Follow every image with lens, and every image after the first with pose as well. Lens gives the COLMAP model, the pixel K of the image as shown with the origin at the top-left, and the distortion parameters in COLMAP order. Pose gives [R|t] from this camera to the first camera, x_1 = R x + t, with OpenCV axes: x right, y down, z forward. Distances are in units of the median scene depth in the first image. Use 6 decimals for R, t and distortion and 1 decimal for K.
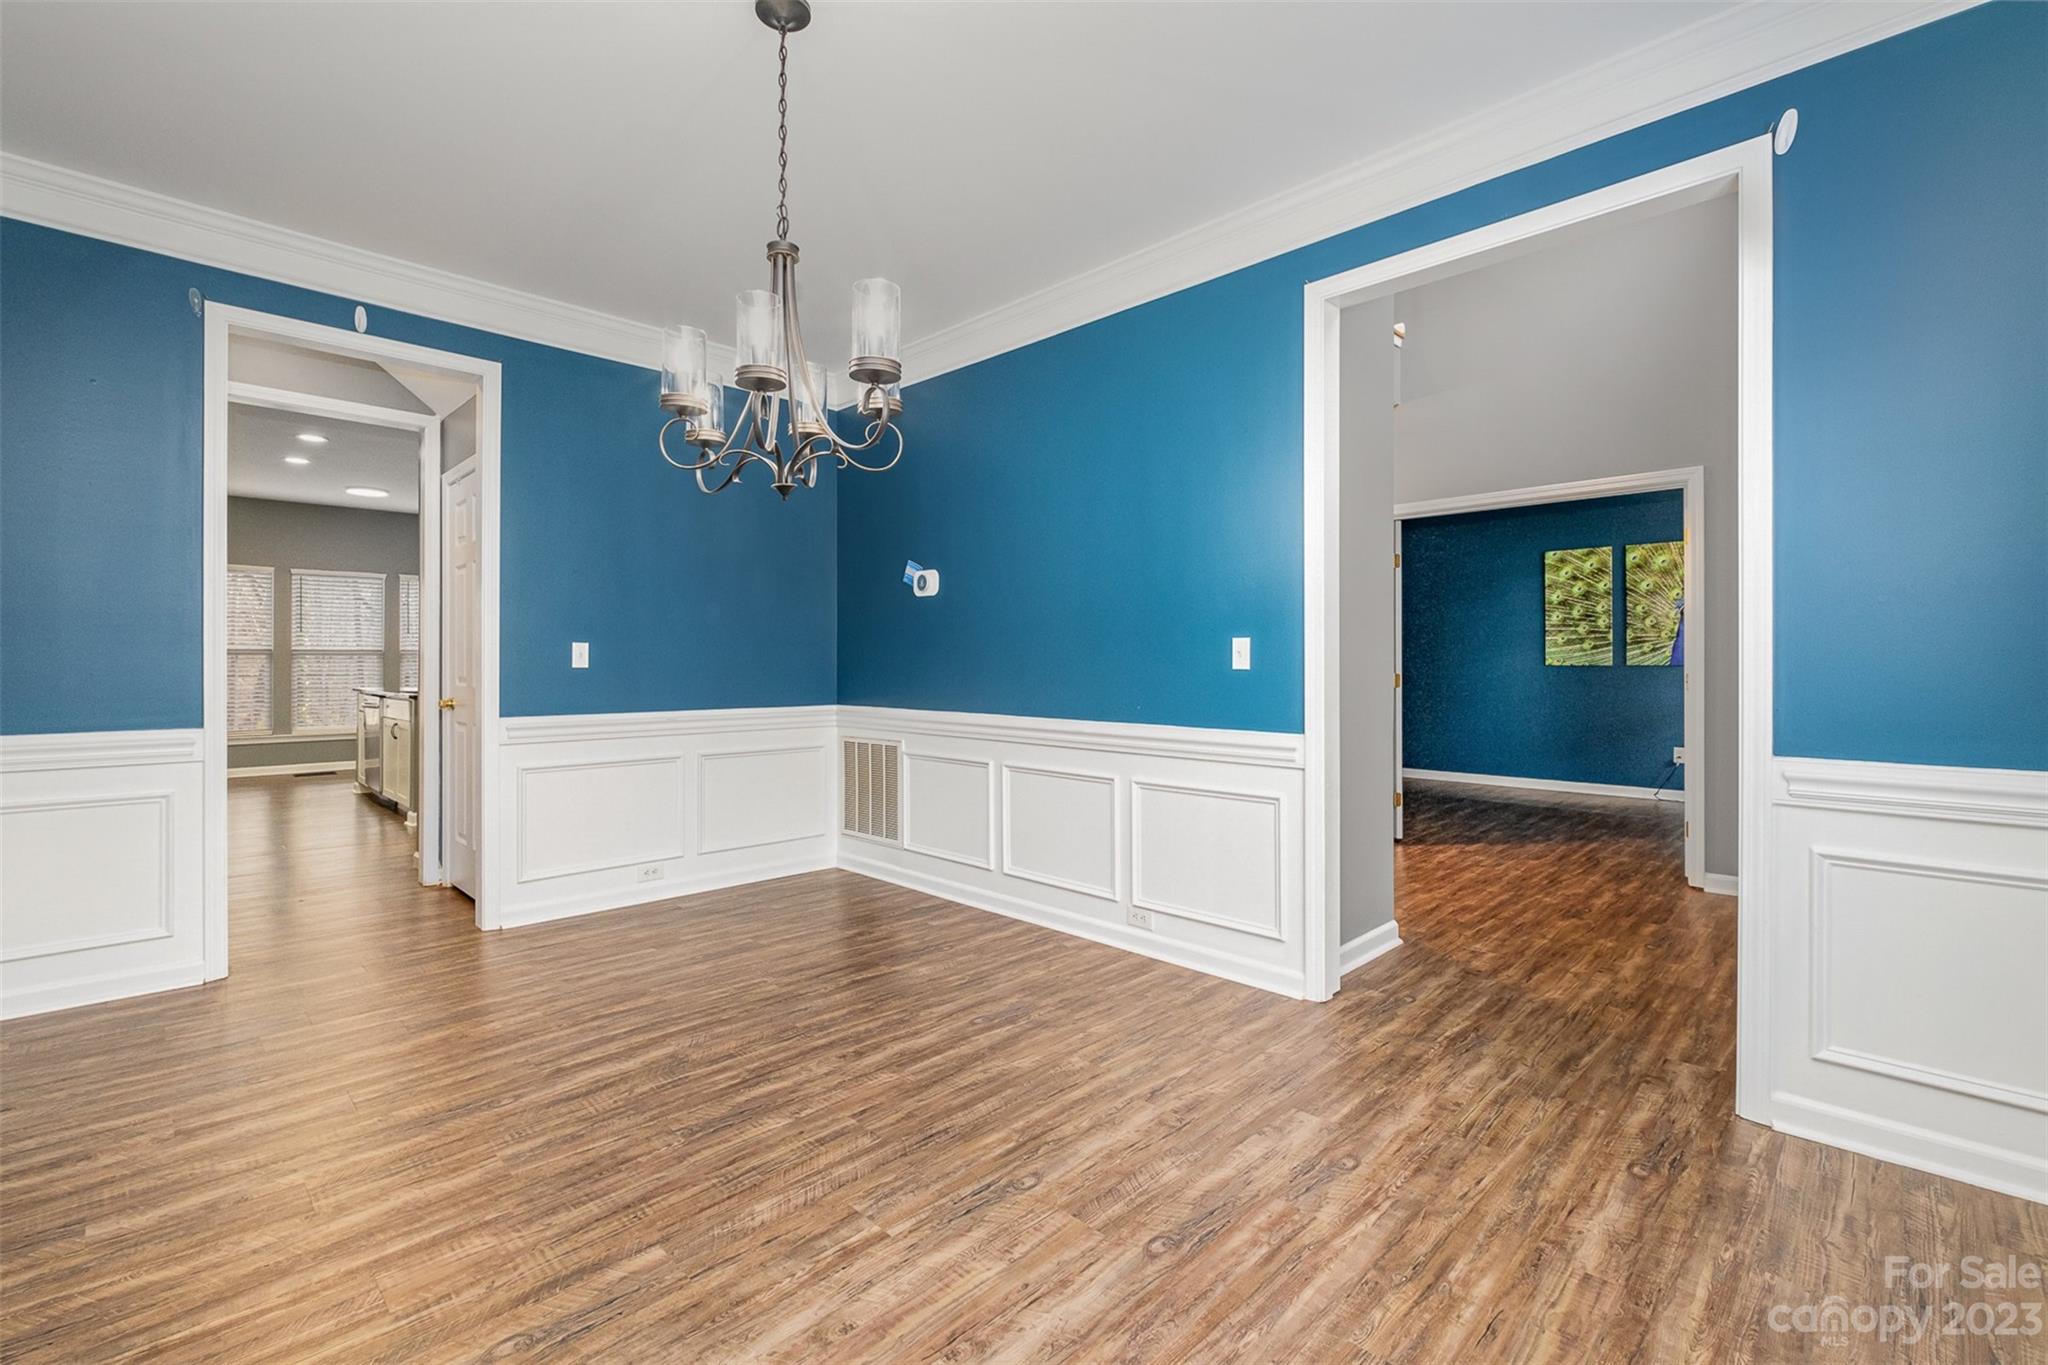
lens RADIAL K [[882.8, 0, 1017.4], [0, 882.8, 671.6], [0, 0, 1]] dist [-0.002400, -0.000442]
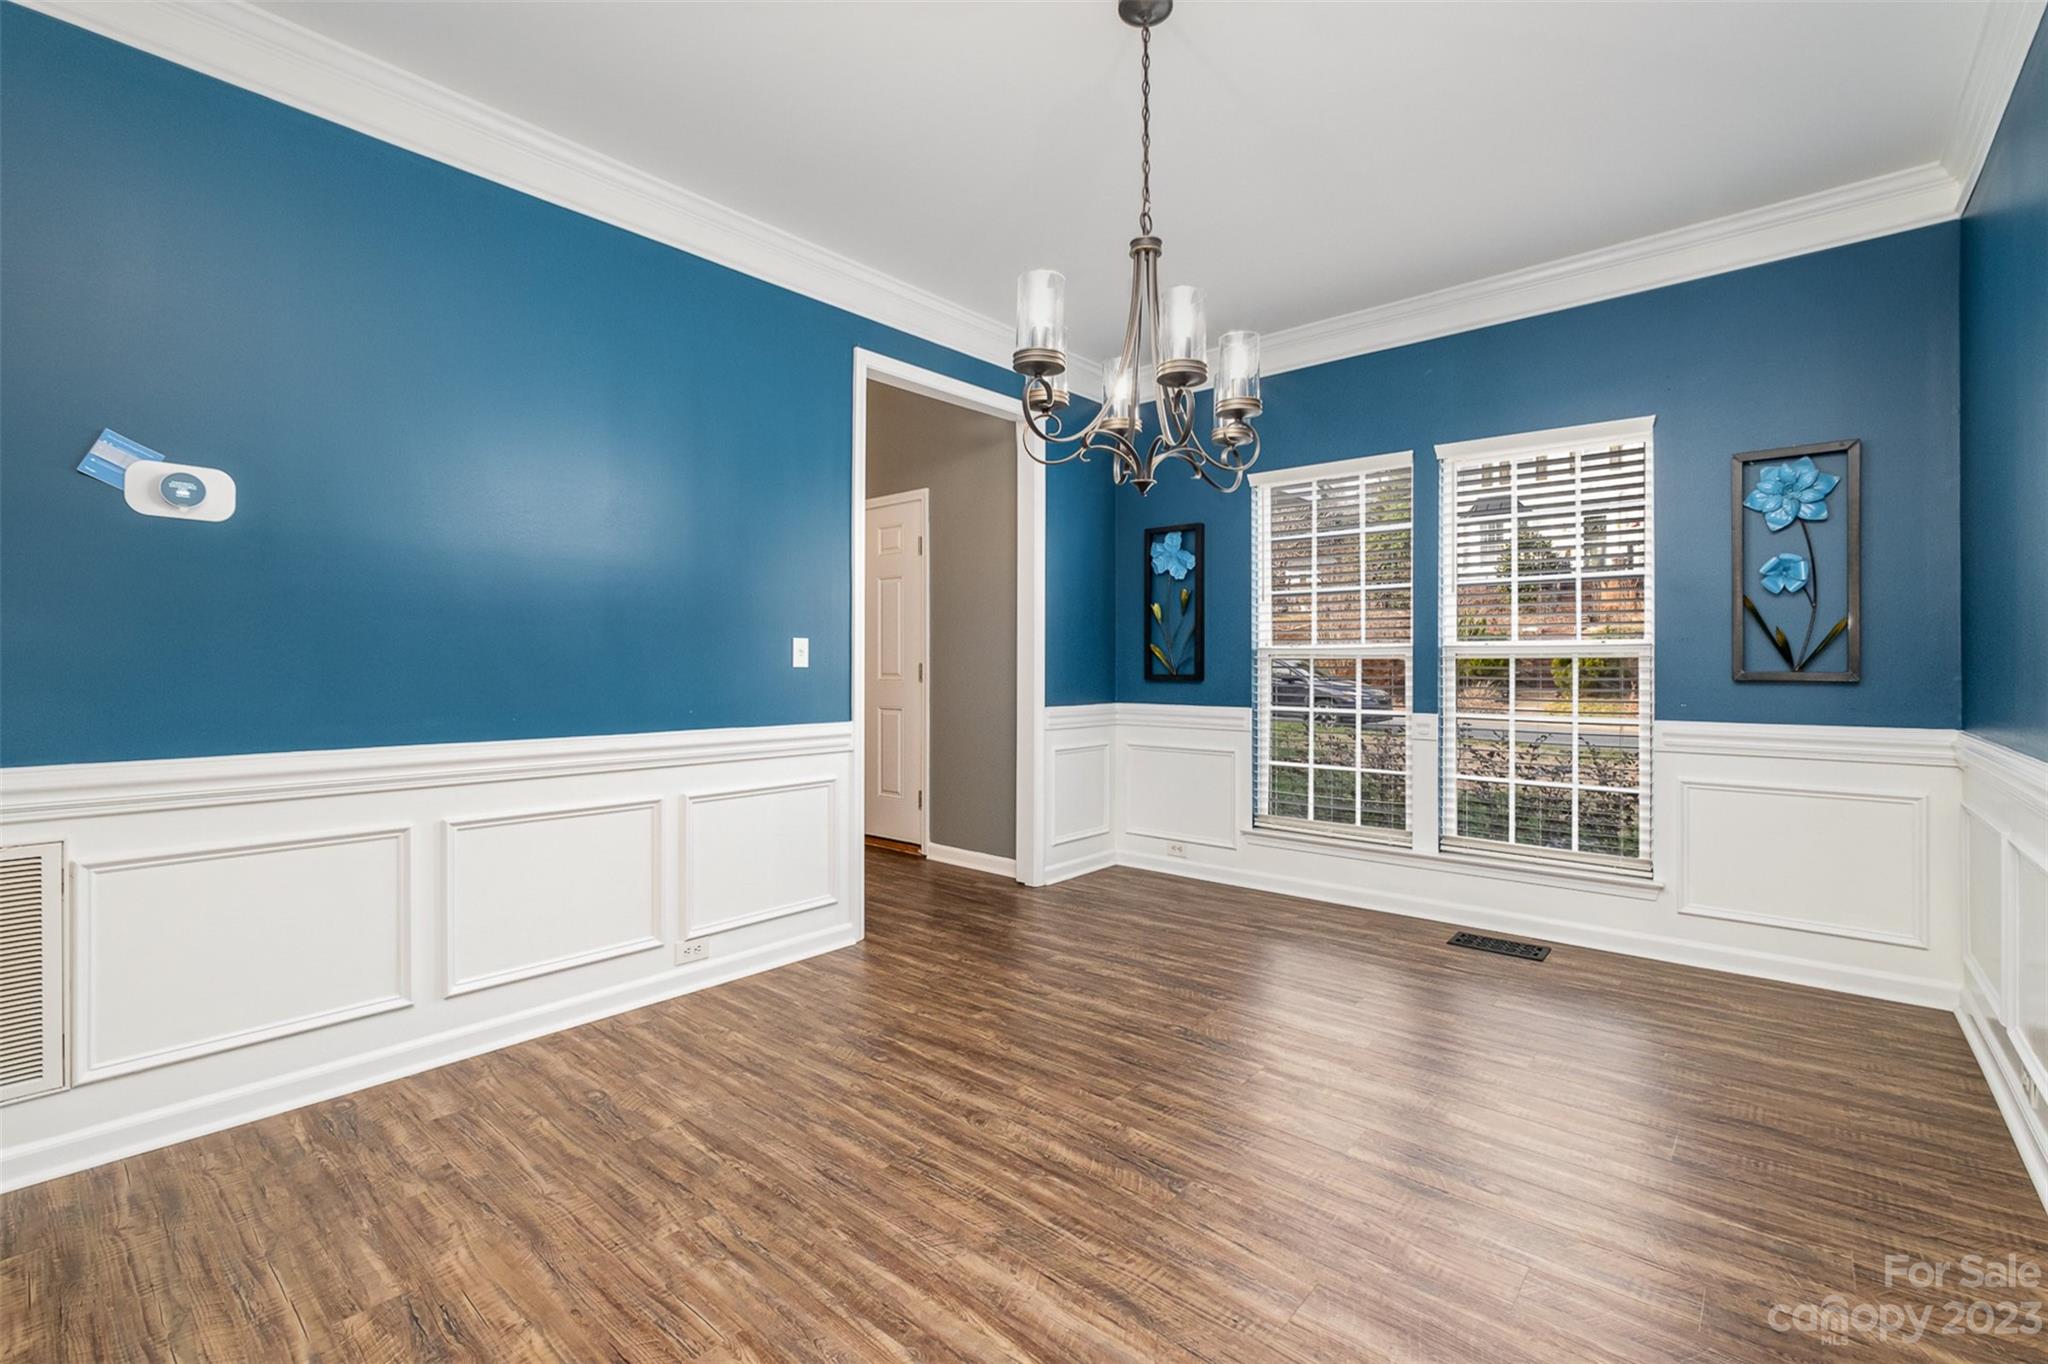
lens RADIAL K [[882.8, 0, 1015.1], [0, 882.8, 664.1], [0, 0, 1]] dist [-0.002400, -0.000442]
pose [[-0.052854, 0.000150, 0.998602, -1.008218], [0.008679, 0.999962, 0.000309, -0.005432], [-0.998565, 0.008684, -0.052854, 0.966356]]
